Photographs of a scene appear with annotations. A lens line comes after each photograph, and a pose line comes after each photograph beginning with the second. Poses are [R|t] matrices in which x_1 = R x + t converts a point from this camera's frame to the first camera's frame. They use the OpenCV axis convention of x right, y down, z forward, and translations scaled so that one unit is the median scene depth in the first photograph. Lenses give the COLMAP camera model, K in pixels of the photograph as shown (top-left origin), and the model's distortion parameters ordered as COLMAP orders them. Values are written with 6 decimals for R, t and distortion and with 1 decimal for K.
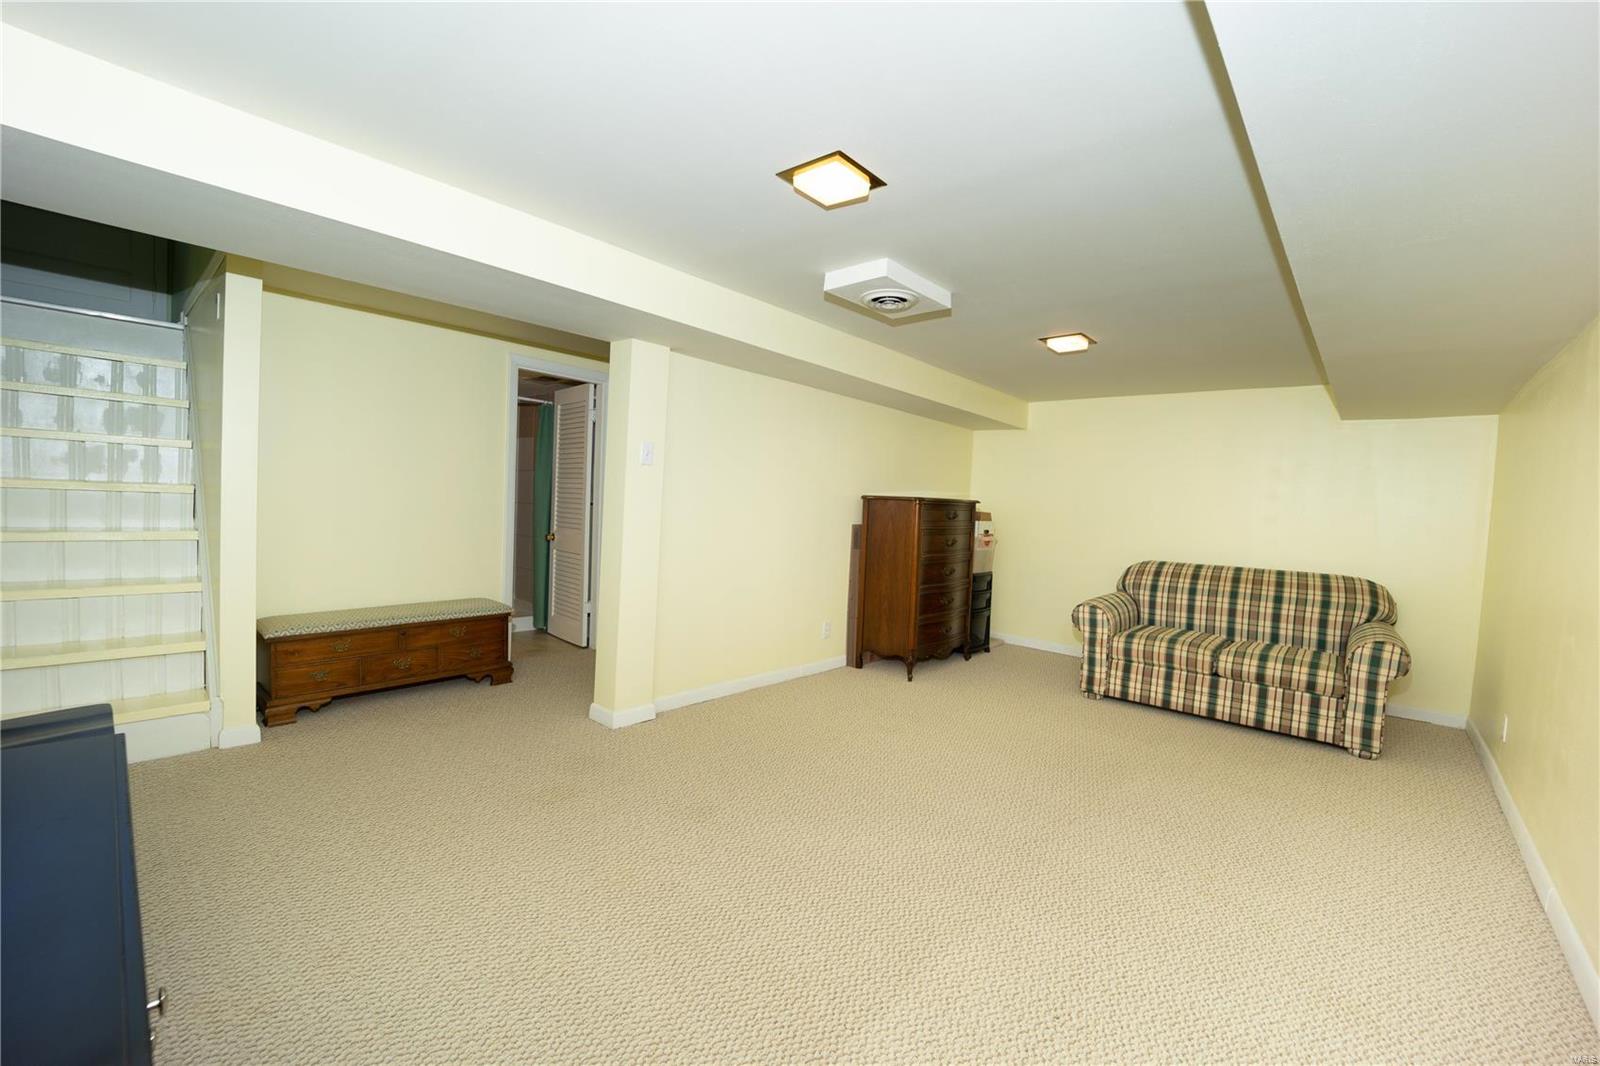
lens RADIAL K [[652.4, 0, 801.6], [0, 652.4, 534.2], [0, 0, 1]] dist [-0.016042, -0.001520]
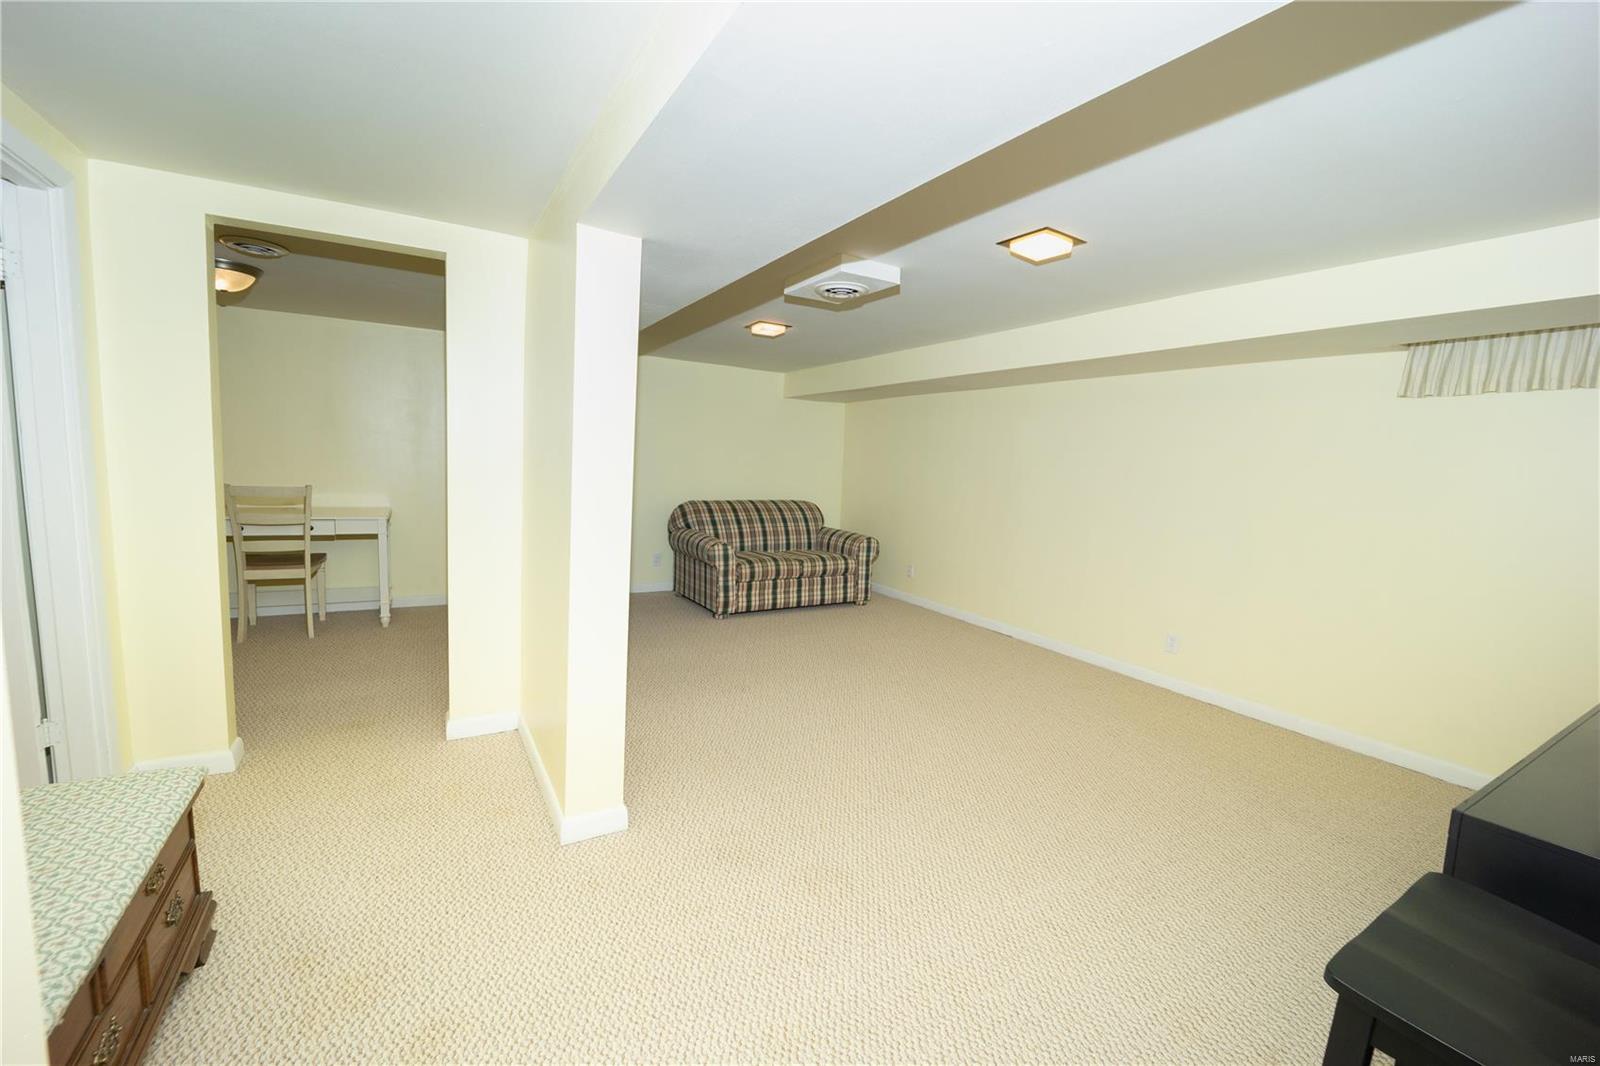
lens RADIAL K [[652.4, 0, 804.4], [0, 652.4, 536.8], [0, 0, 1]] dist [-0.016042, -0.001520]
pose [[0.293895, -0.149588, 0.944060, -0.669508], [0.009913, 0.988102, 0.153481, -0.089724], [-0.955786, -0.035749, 0.291881, 0.516399]]
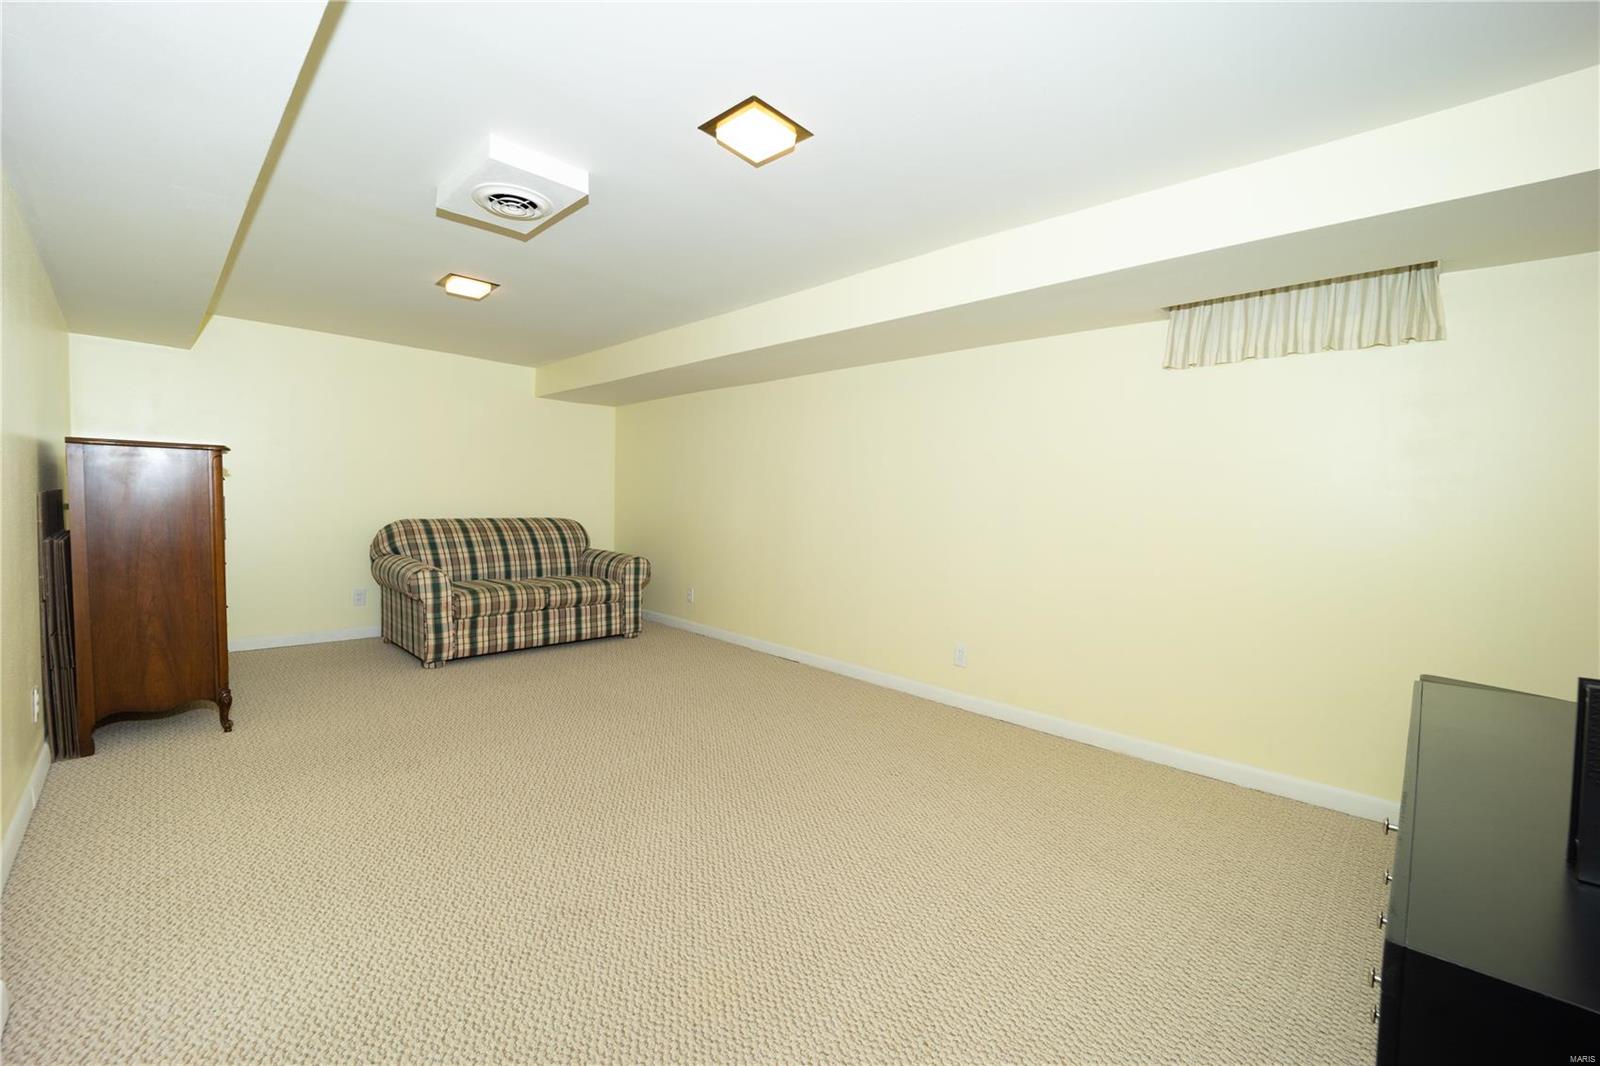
lens RADIAL K [[652.4, 0, 803.8], [0, 652.4, 539.4], [0, 0, 1]] dist [-0.016042, -0.001520]
pose [[0.038158, -0.110146, 0.993183, -0.465154], [0.014401, 0.993864, 0.109668, -0.028629], [-0.999168, 0.010118, 0.039510, 0.440992]]
